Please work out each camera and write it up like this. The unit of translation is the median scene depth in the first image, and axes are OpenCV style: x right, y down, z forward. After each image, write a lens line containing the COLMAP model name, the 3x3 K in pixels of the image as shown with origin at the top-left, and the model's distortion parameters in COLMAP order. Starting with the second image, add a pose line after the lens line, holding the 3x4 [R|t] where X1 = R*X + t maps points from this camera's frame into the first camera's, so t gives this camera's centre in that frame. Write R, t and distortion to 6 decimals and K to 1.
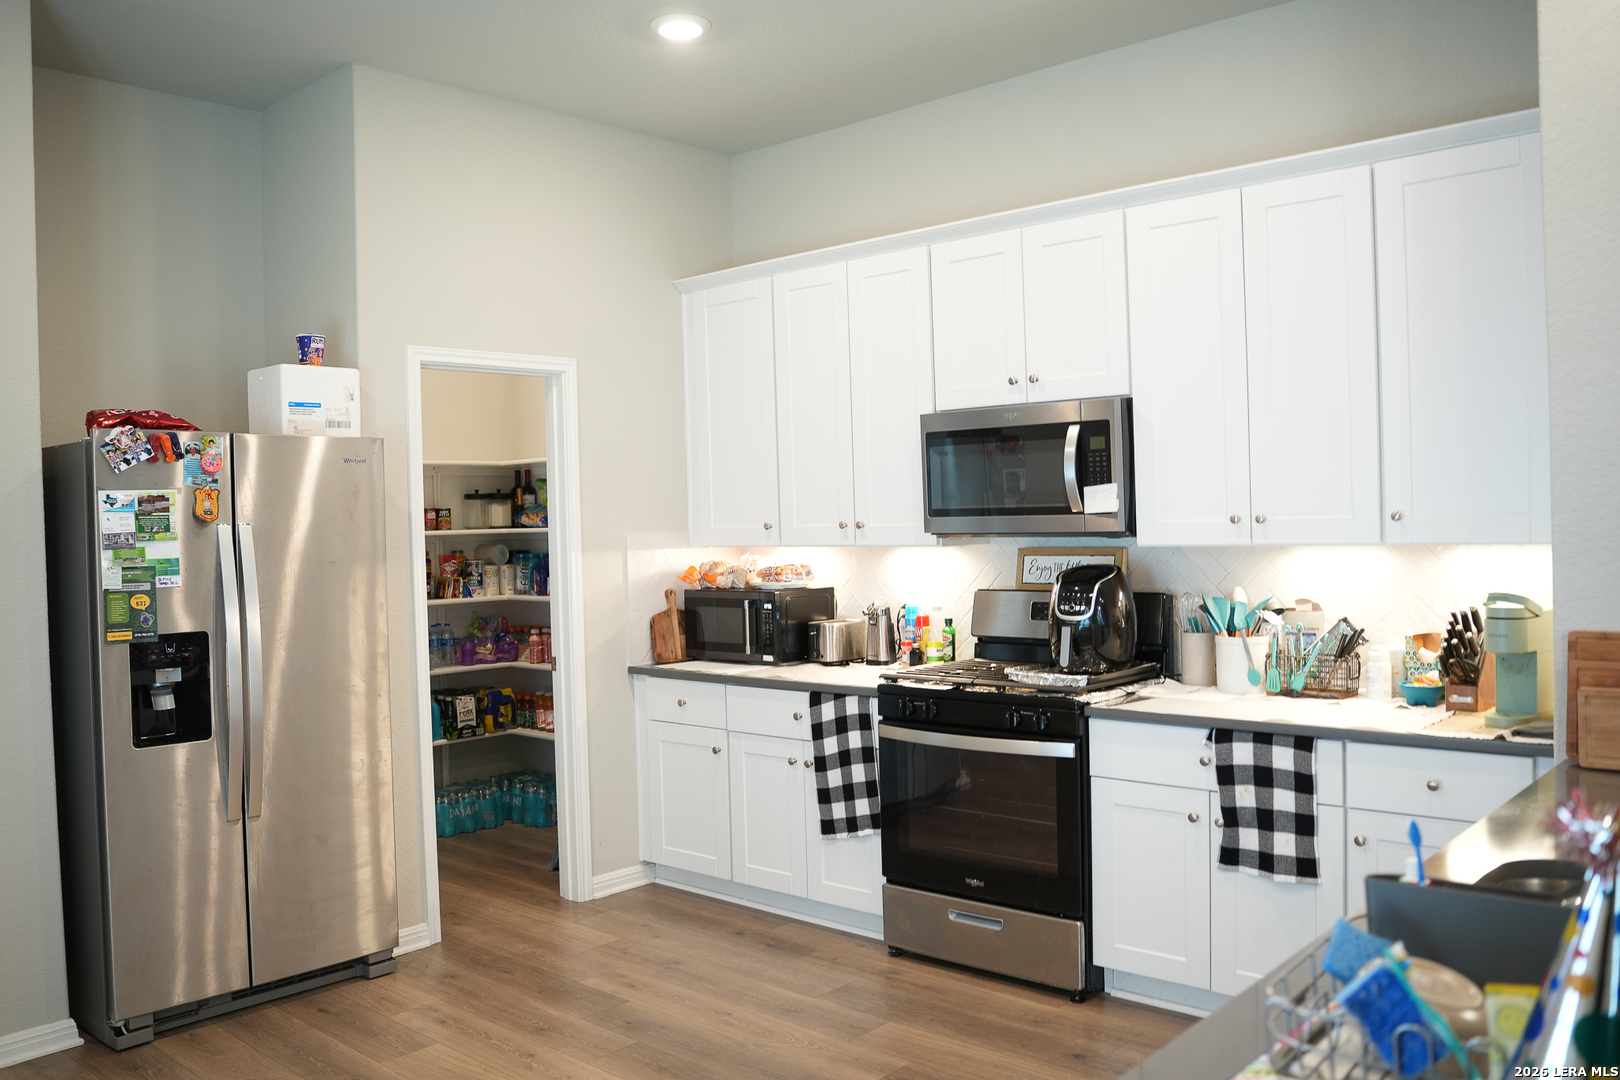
lens RADIAL K [[1309.7, 0, 796.3], [0, 1309.7, 540.0], [0, 0, 1]] dist [-0.094559, 0.058593]
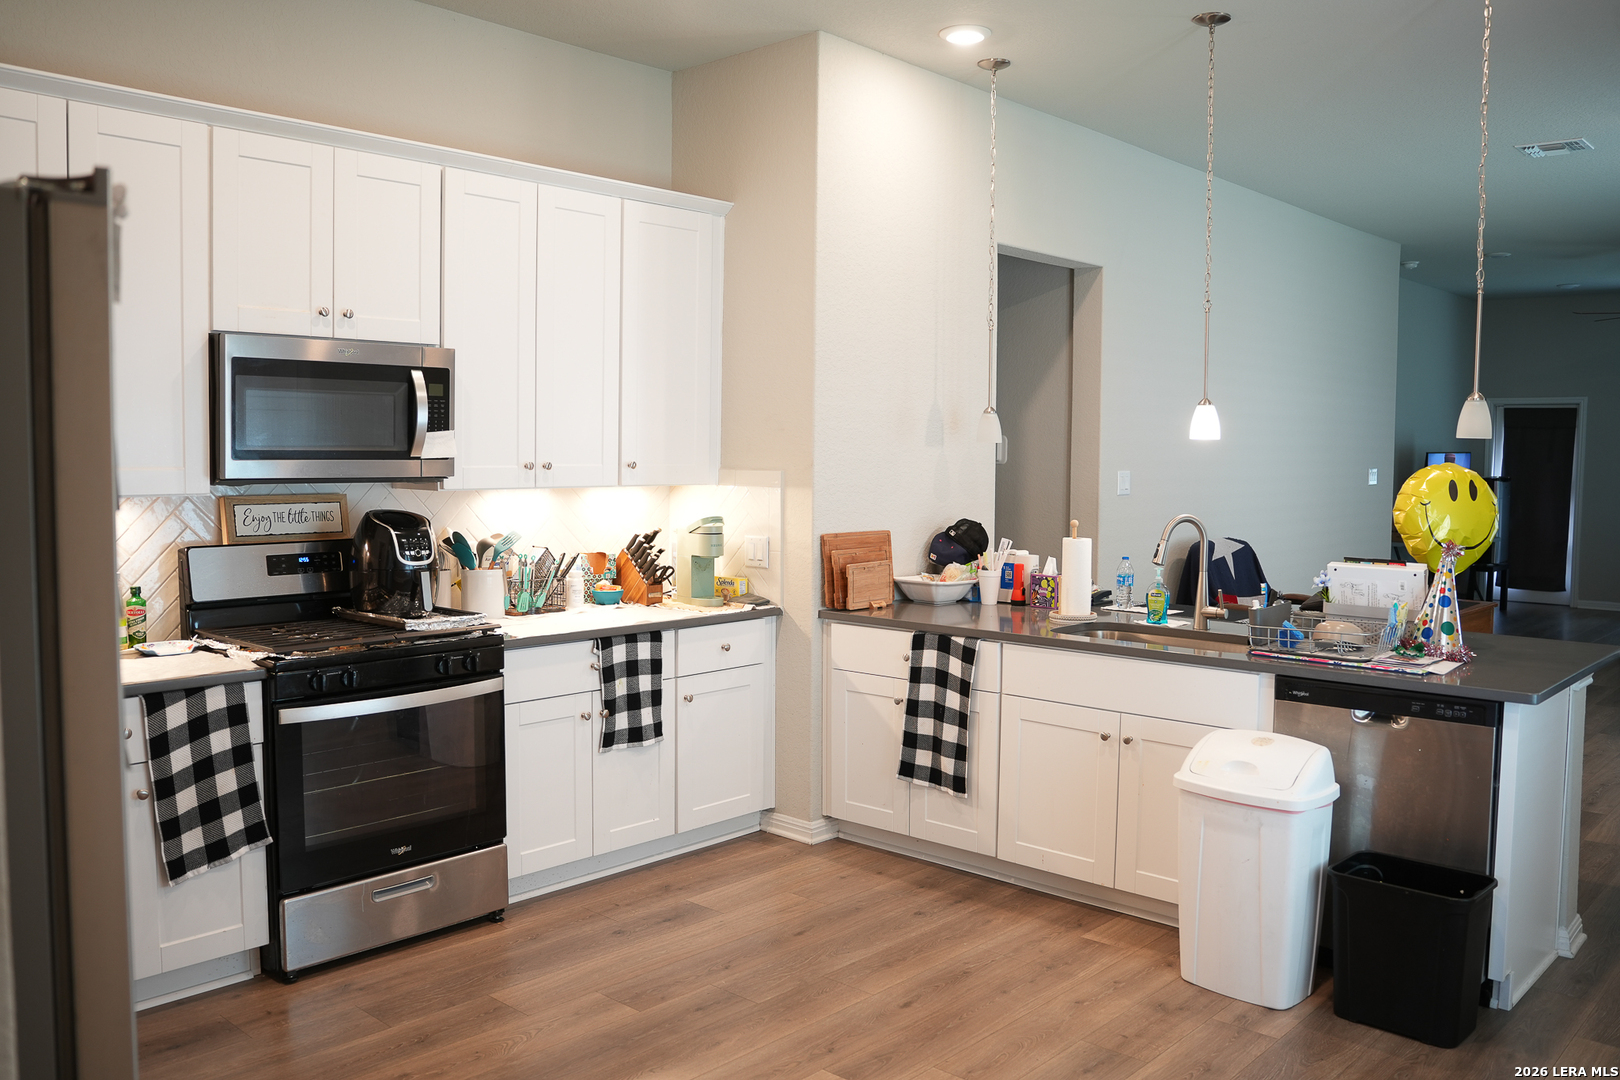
lens RADIAL K [[1309.7, 0, 795.2], [0, 1309.7, 536.2], [0, 0, 1]] dist [-0.094559, 0.058593]
pose [[0.011512, -0.038286, 0.999201, -0.811244], [0.013817, 0.999177, 0.038126, 0.005526], [-0.999838, 0.013367, 0.012032, 0.725923]]
